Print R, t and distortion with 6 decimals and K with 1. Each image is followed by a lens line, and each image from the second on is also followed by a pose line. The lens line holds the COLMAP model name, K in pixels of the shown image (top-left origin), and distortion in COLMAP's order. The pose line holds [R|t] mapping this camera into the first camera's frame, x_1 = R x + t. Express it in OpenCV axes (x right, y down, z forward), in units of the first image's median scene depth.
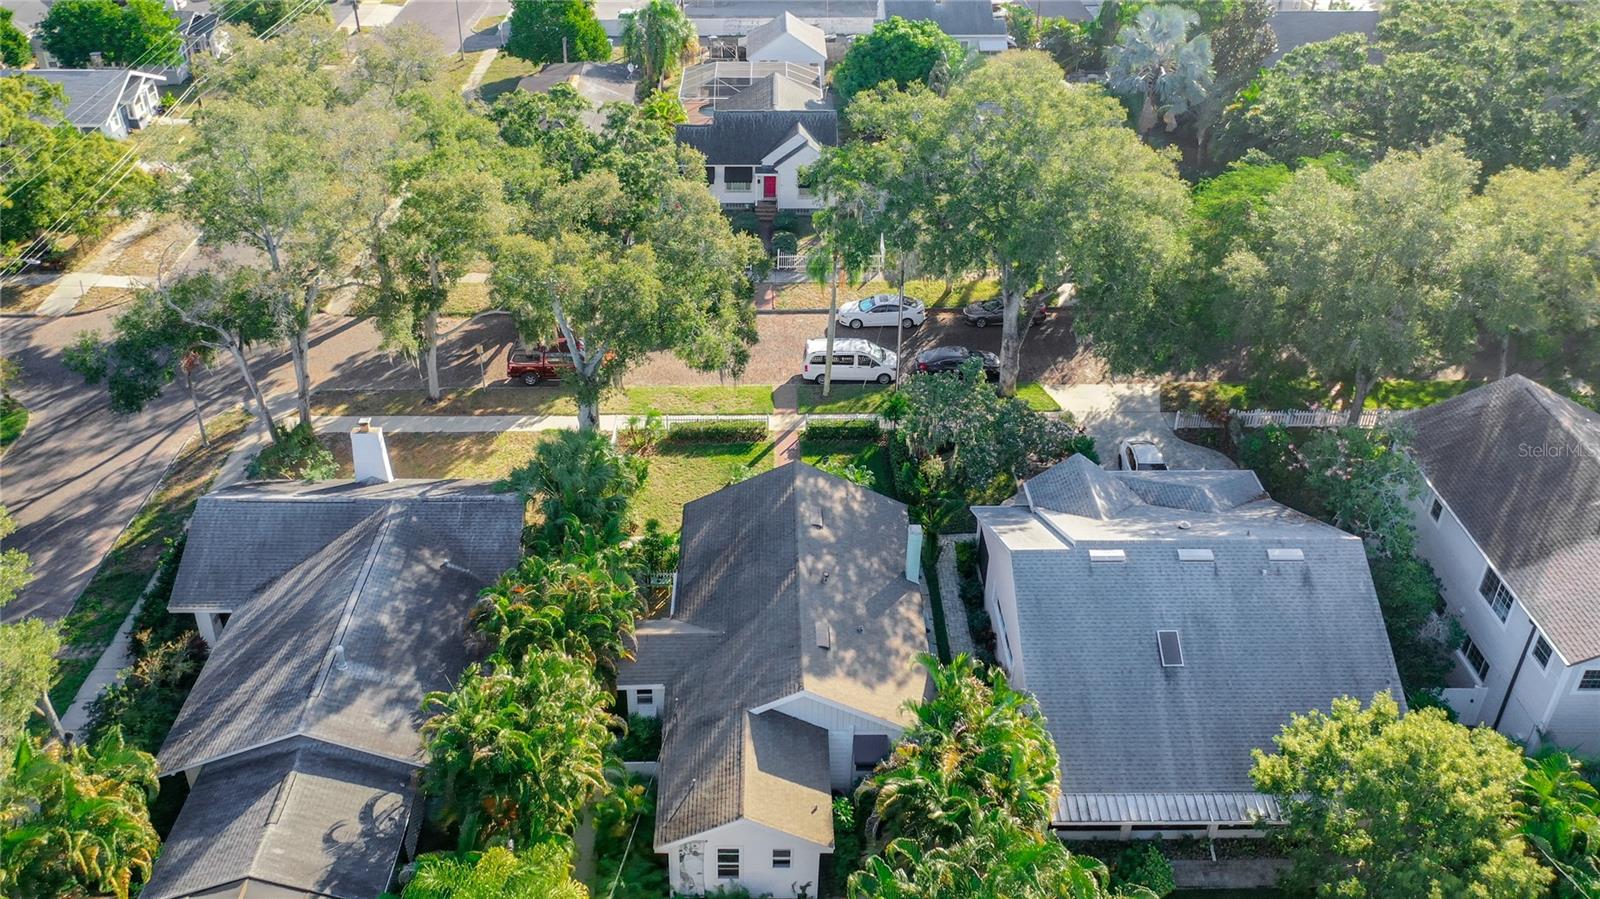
lens RADIAL K [[1362.4, 0, 765.4], [0, 1362.4, 339.6], [0, 0, 1]] dist [0.008504, 0.005728]
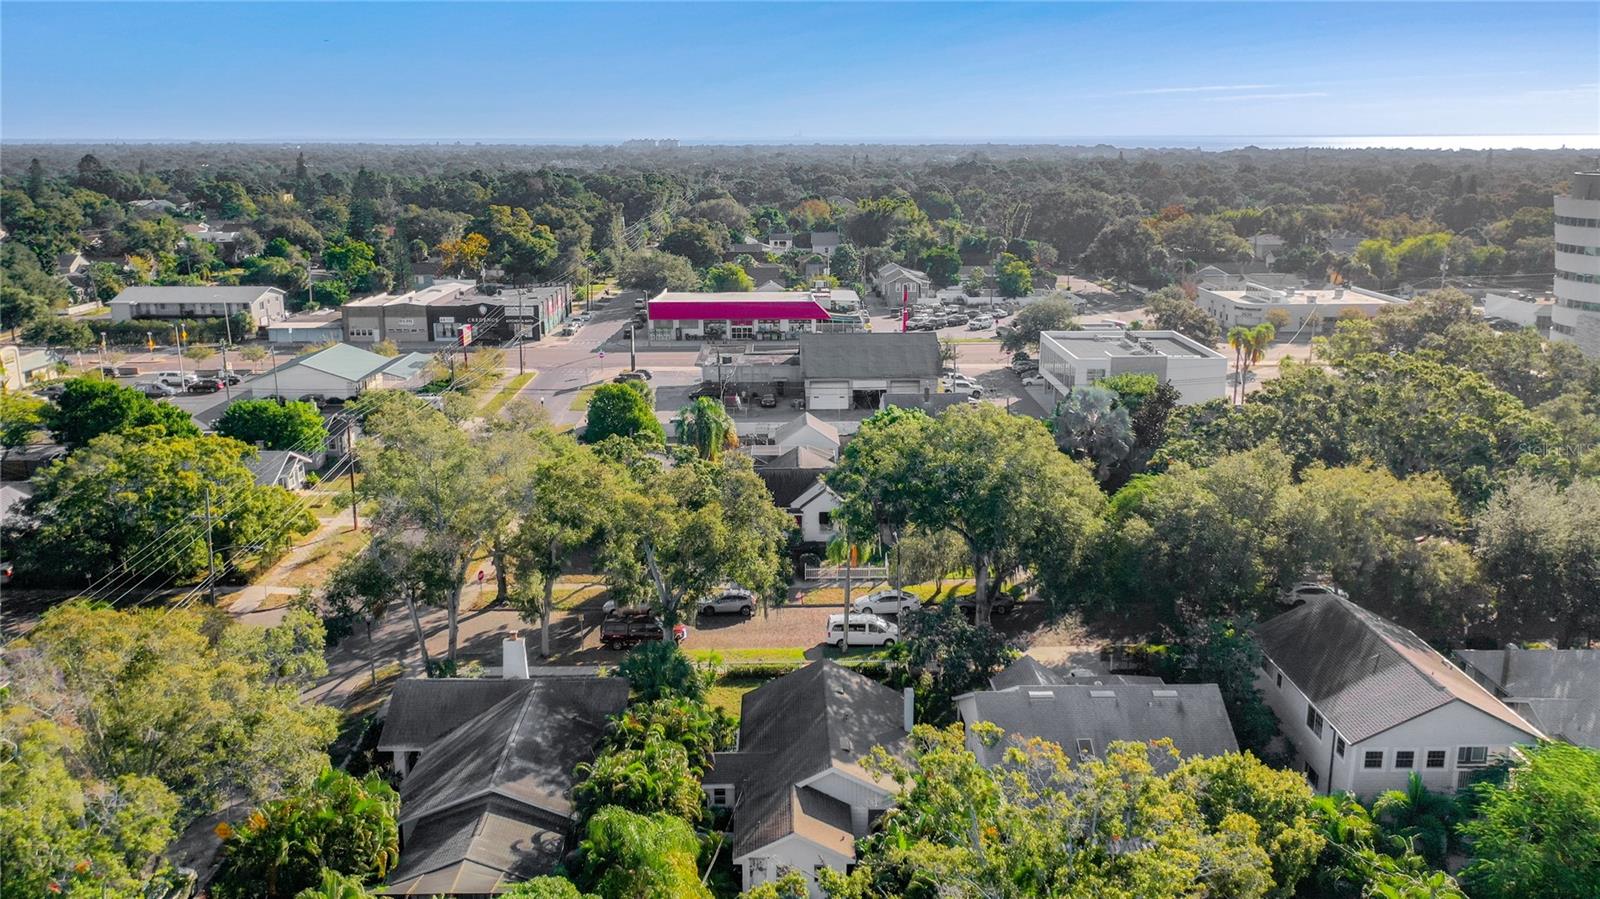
lens RADIAL K [[1336.0, 0, 841.9], [0, 1336.0, 336.8], [0, 0, 1]] dist [0.006401, 0.002037]
pose [[0.998830, -0.013842, 0.046333, -0.015397], [0.028692, 0.940917, -0.337419, 0.216243], [-0.038925, 0.338353, 0.940214, -0.352632]]
